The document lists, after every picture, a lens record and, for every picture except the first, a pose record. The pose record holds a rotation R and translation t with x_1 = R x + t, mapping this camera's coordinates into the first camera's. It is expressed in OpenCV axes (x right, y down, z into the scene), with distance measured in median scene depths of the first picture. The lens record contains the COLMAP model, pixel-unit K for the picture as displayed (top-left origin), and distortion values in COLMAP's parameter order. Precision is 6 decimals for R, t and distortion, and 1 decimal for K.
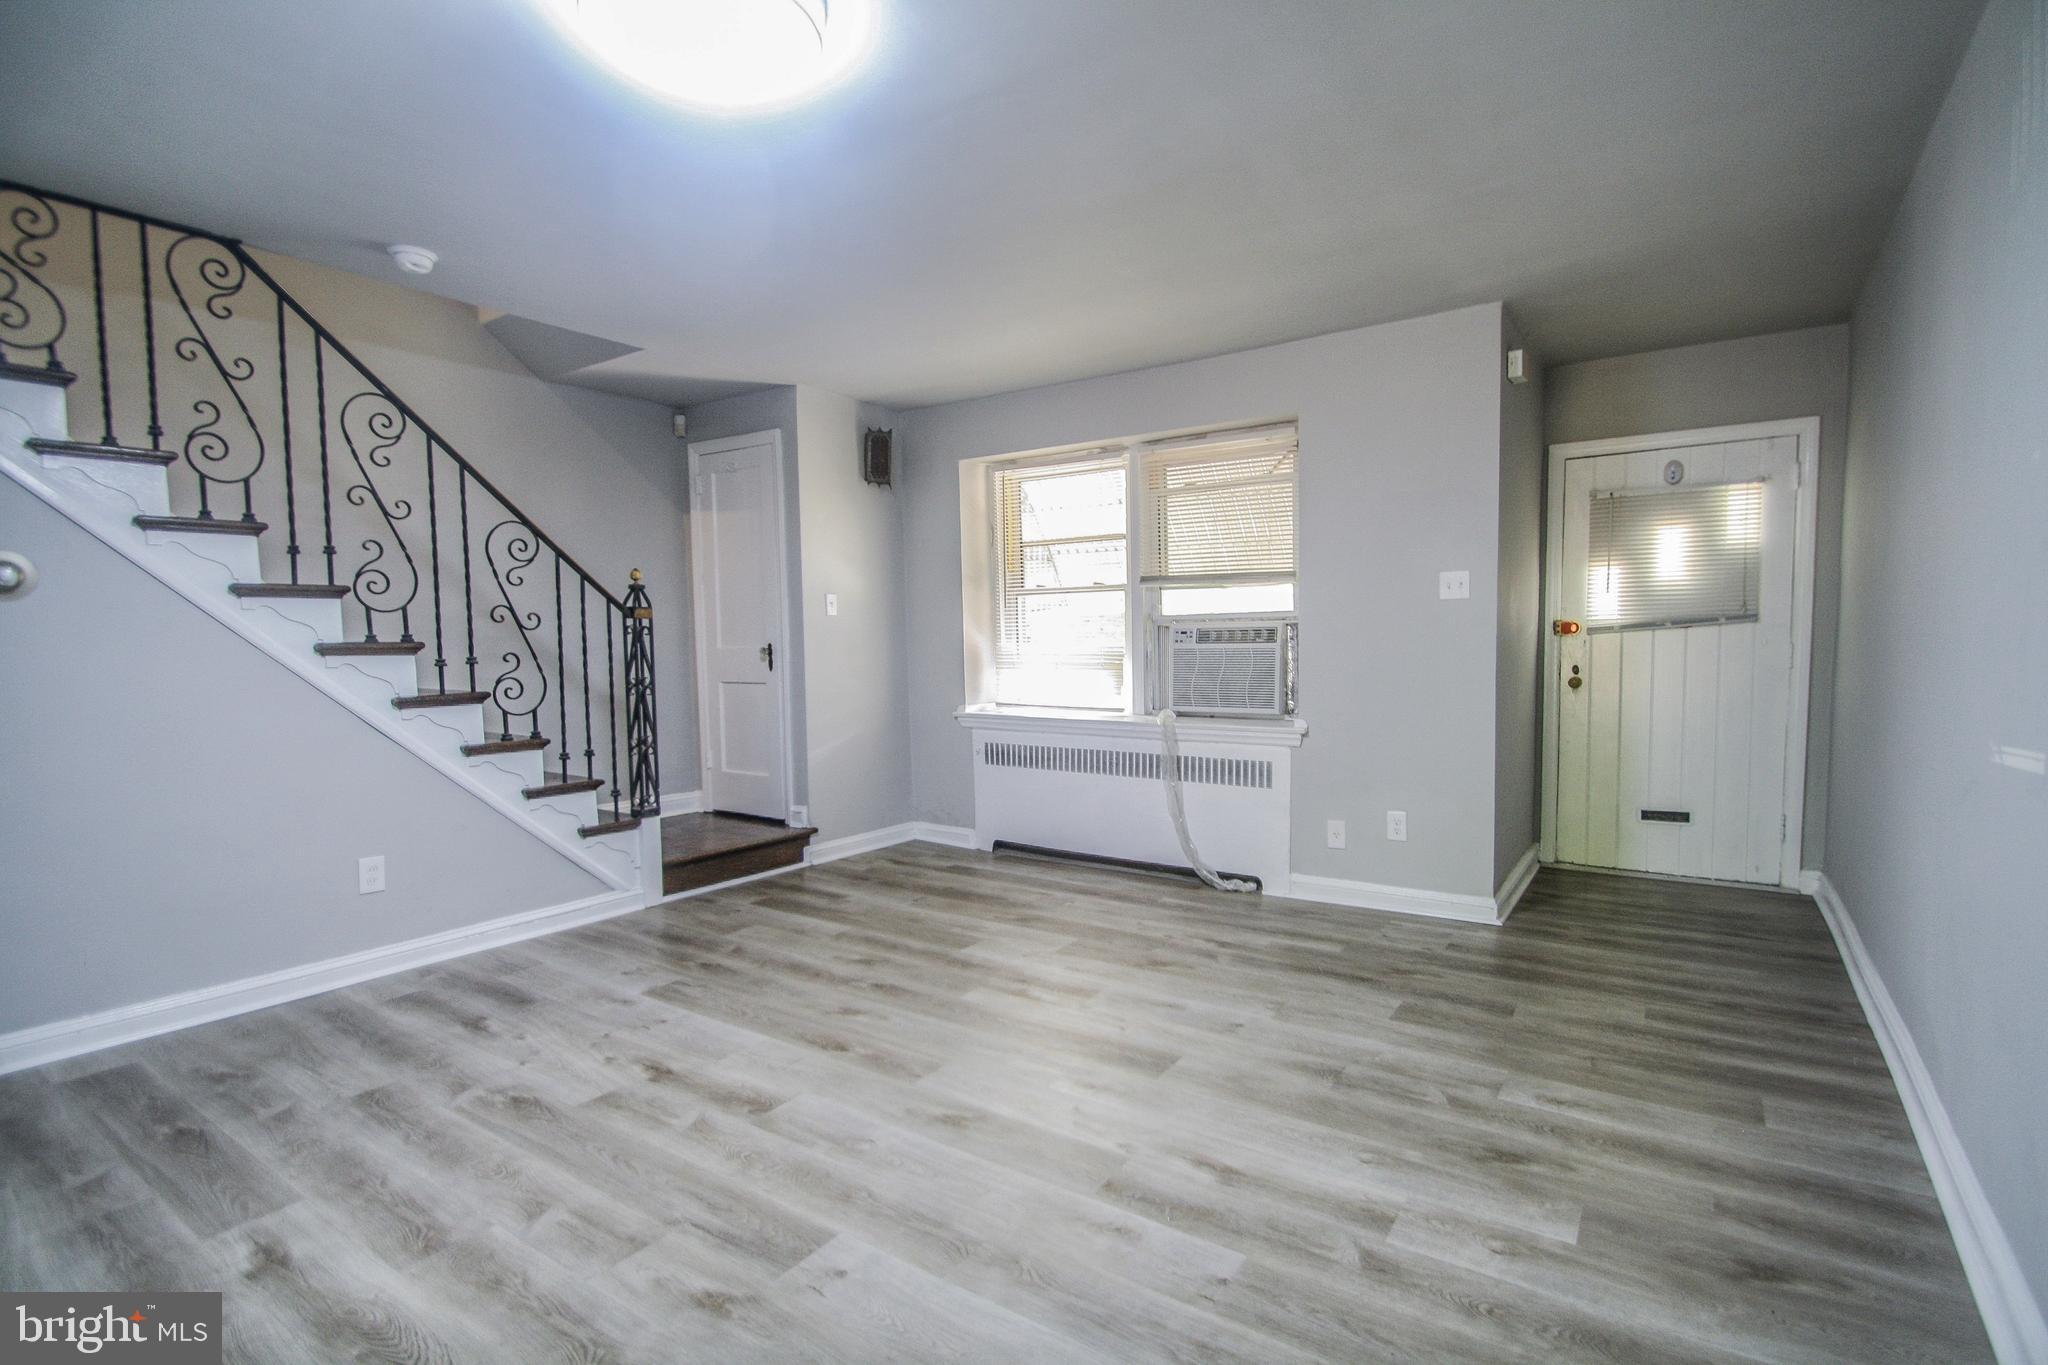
lens RADIAL K [[972.5, 0, 1065.5], [0, 972.5, 692.1], [0, 0, 1]] dist [0.000723, -0.008402]
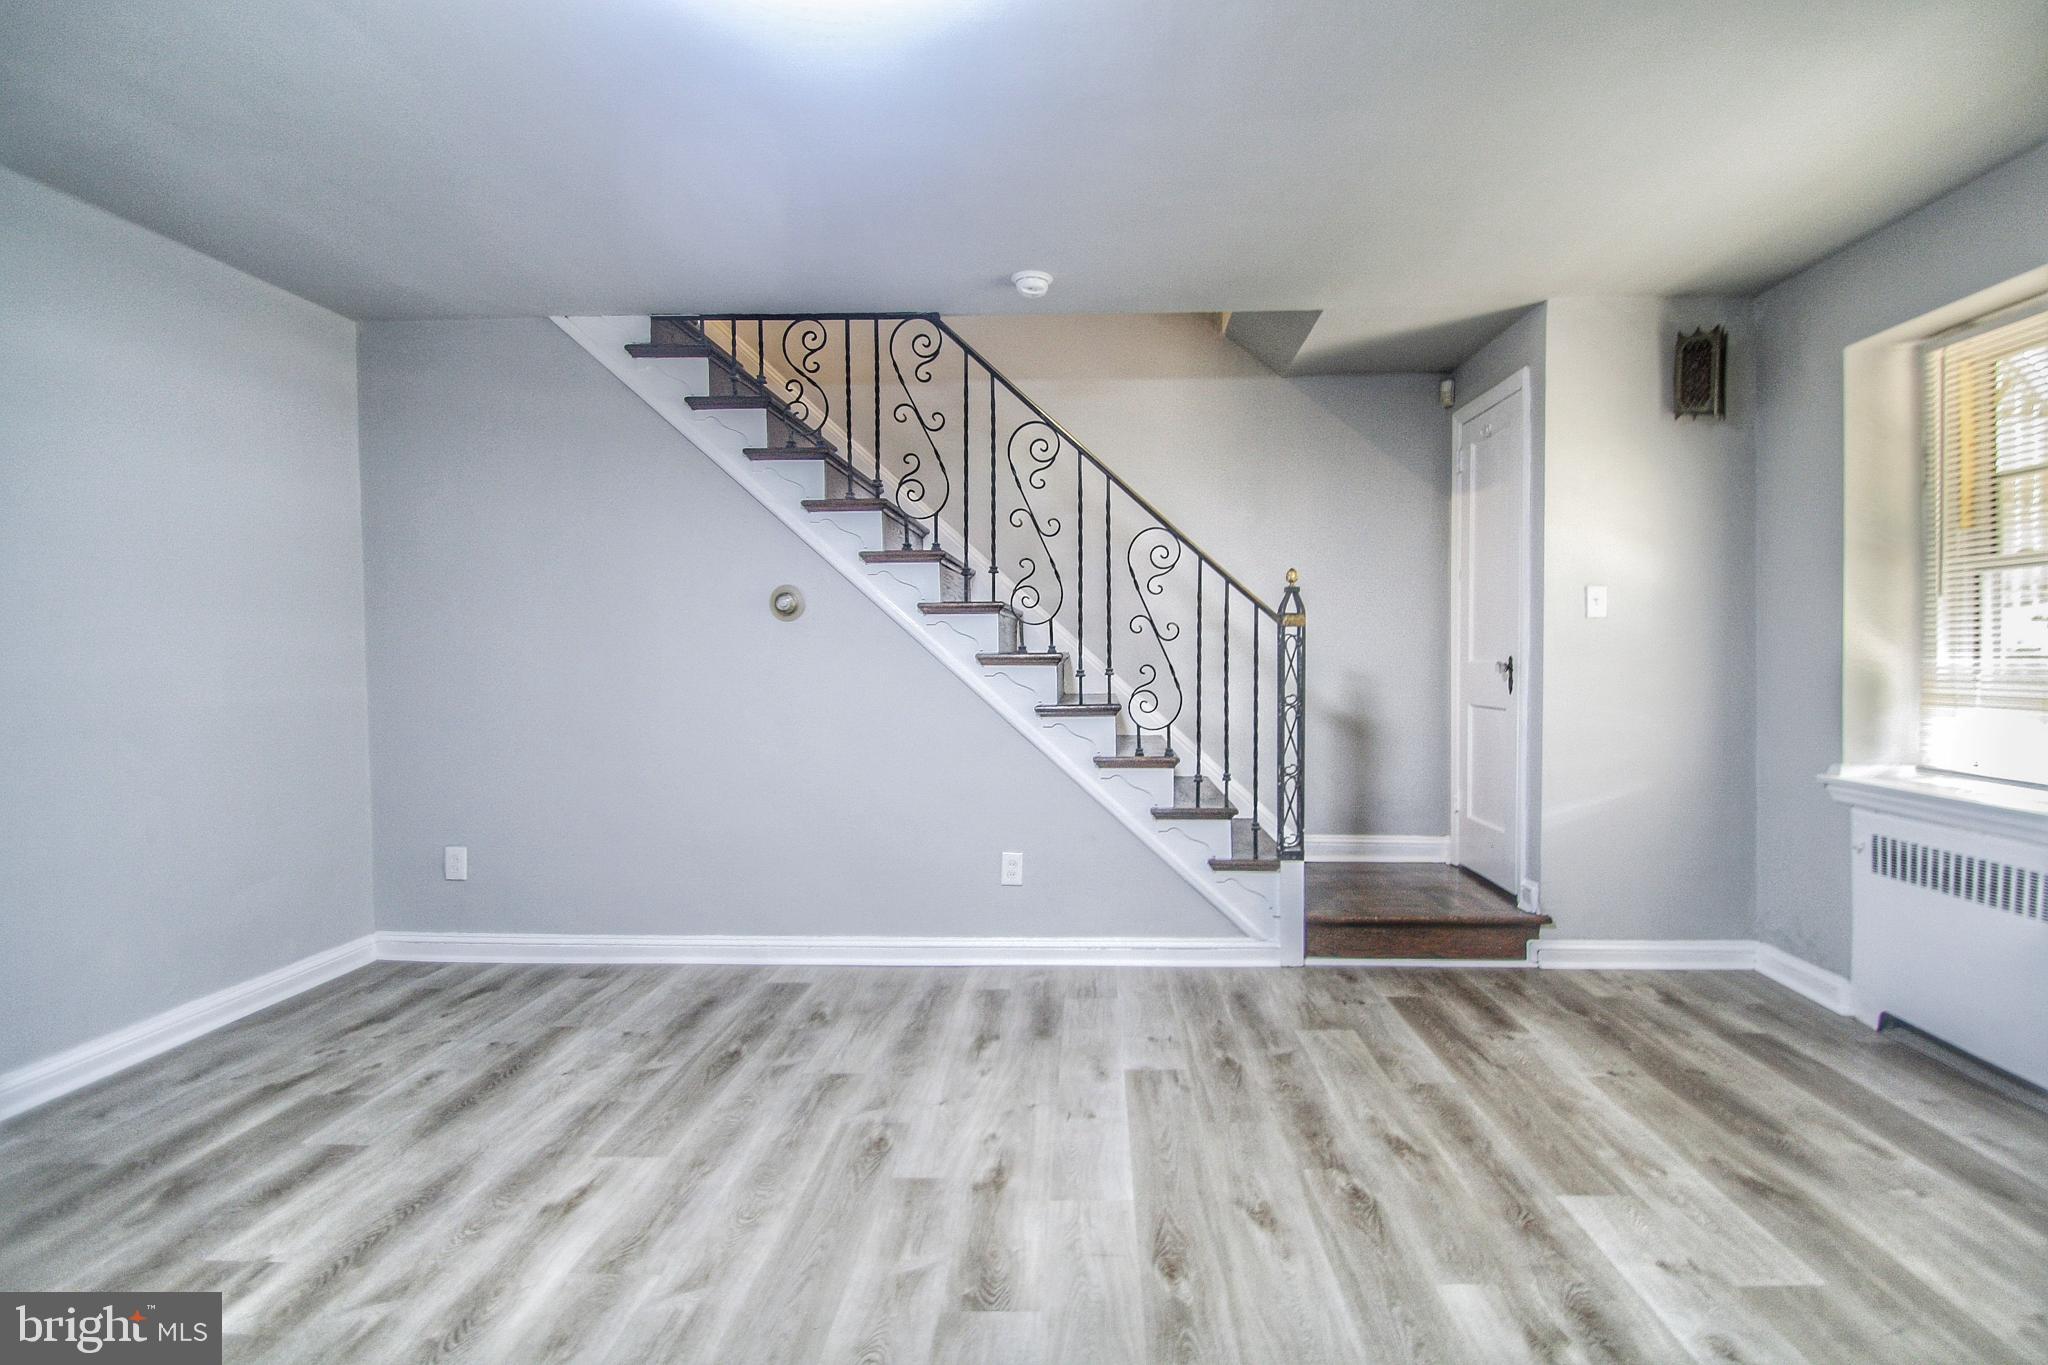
lens RADIAL K [[972.5, 0, 1065.5], [0, 972.5, 692.1], [0, 0, 1]] dist [0.000723, -0.008402]
pose [[0.526678, 0.039593, -0.849142, 0.194935], [-0.047788, 0.998714, 0.016926, -0.024888], [0.848721, 0.031664, 0.527893, 0.402677]]
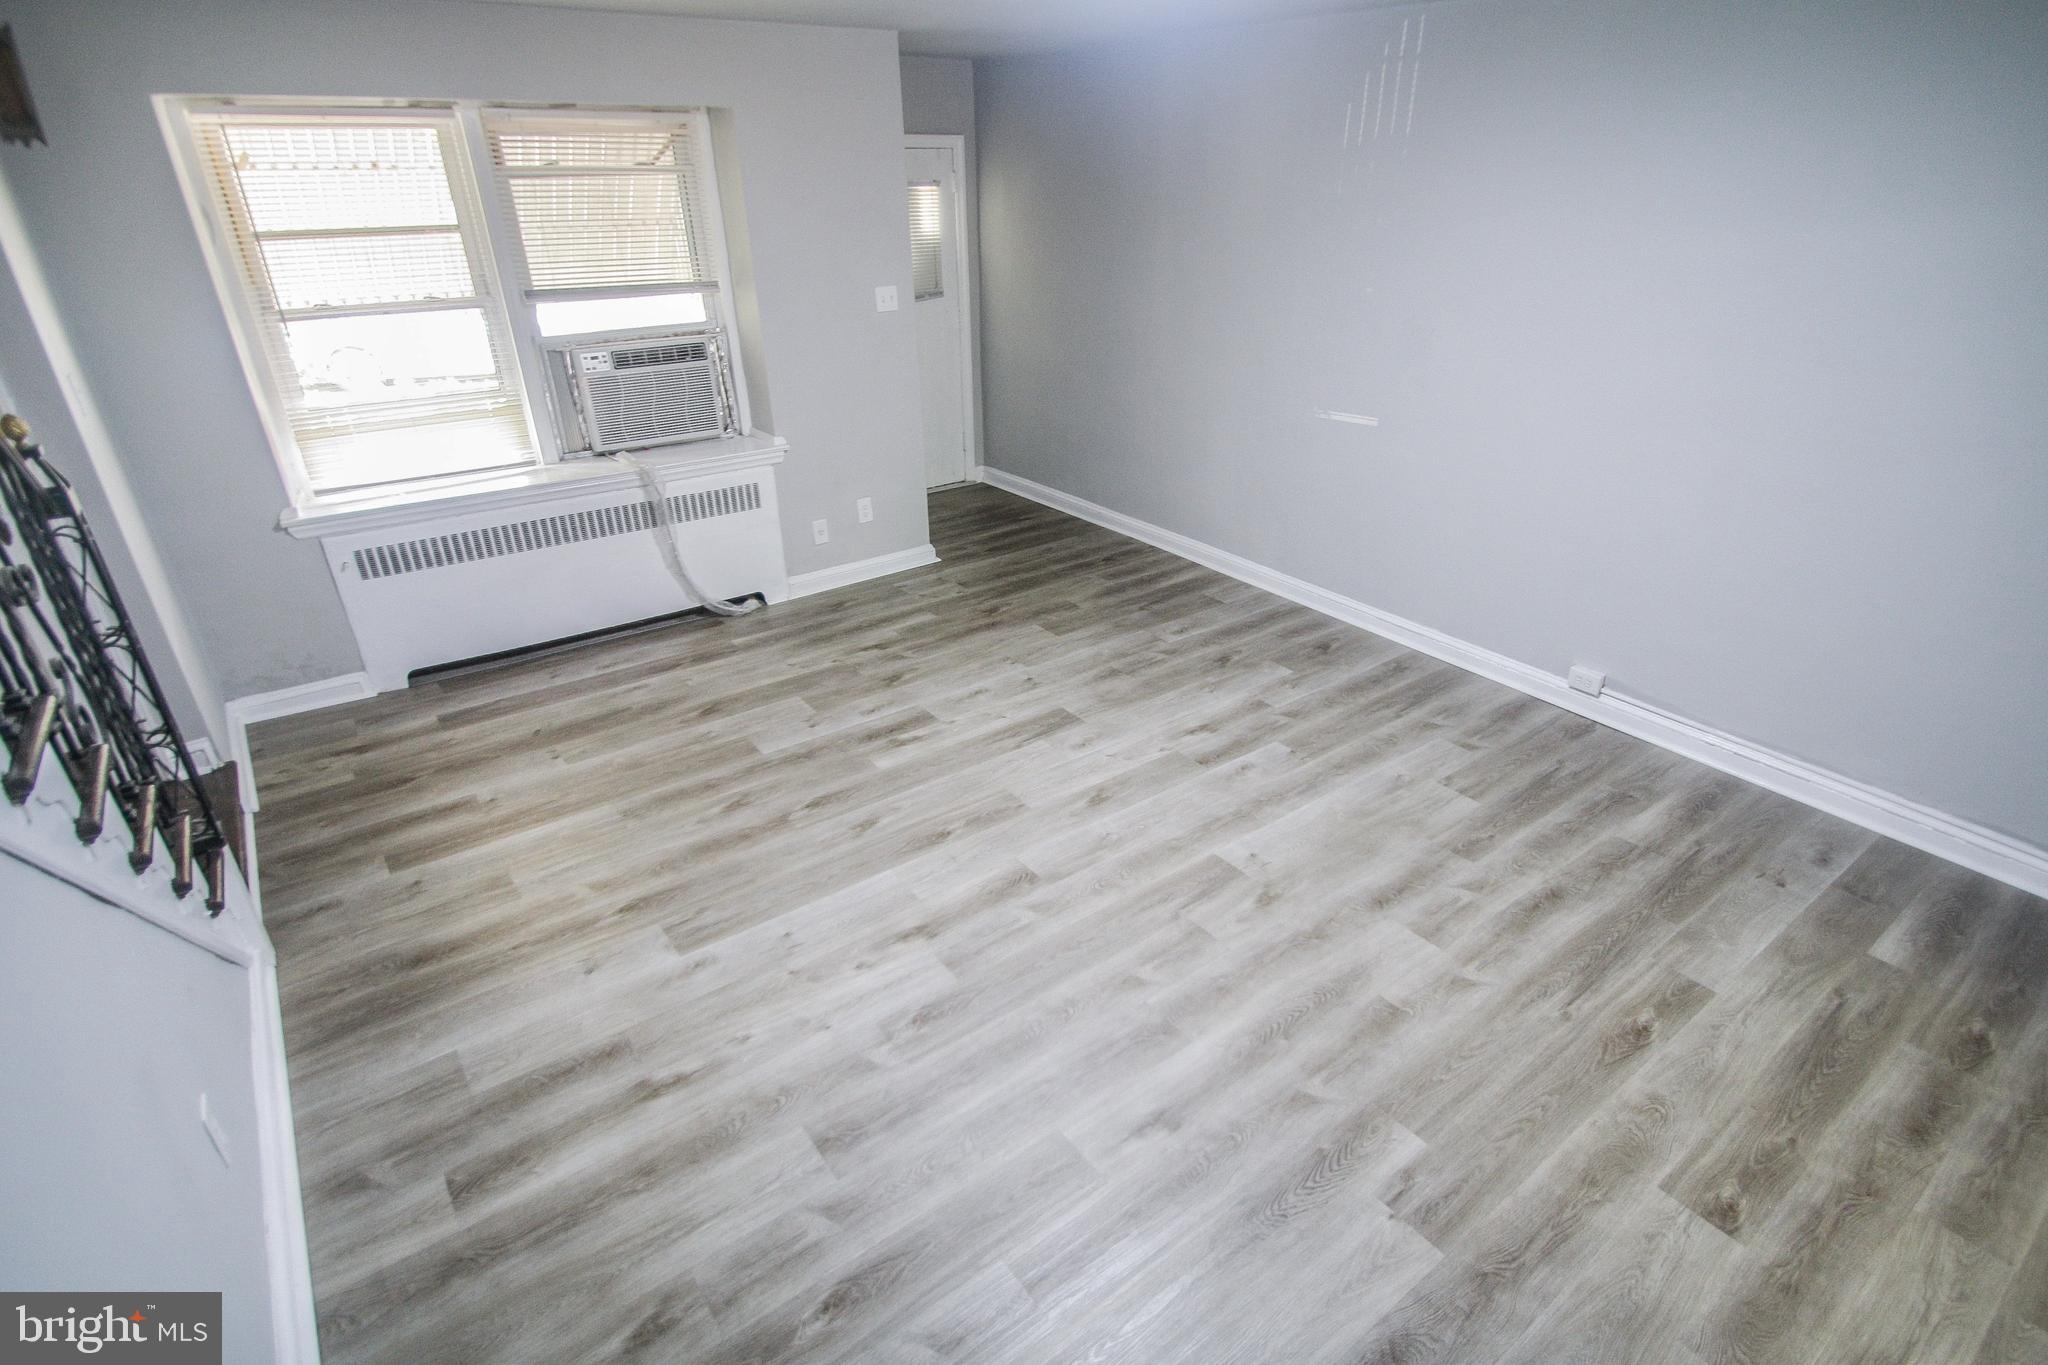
lens RADIAL K [[1007.8, 0, 1083.8], [0, 1007.8, 707.5], [0, 0, 1]] dist [-0.000222, -0.001392]
pose [[0.315423, -0.436486, 0.842608, -0.781313], [0.042846, 0.893581, 0.446852, -0.204245], [-0.947983, -0.104845, 0.300558, 0.350937]]
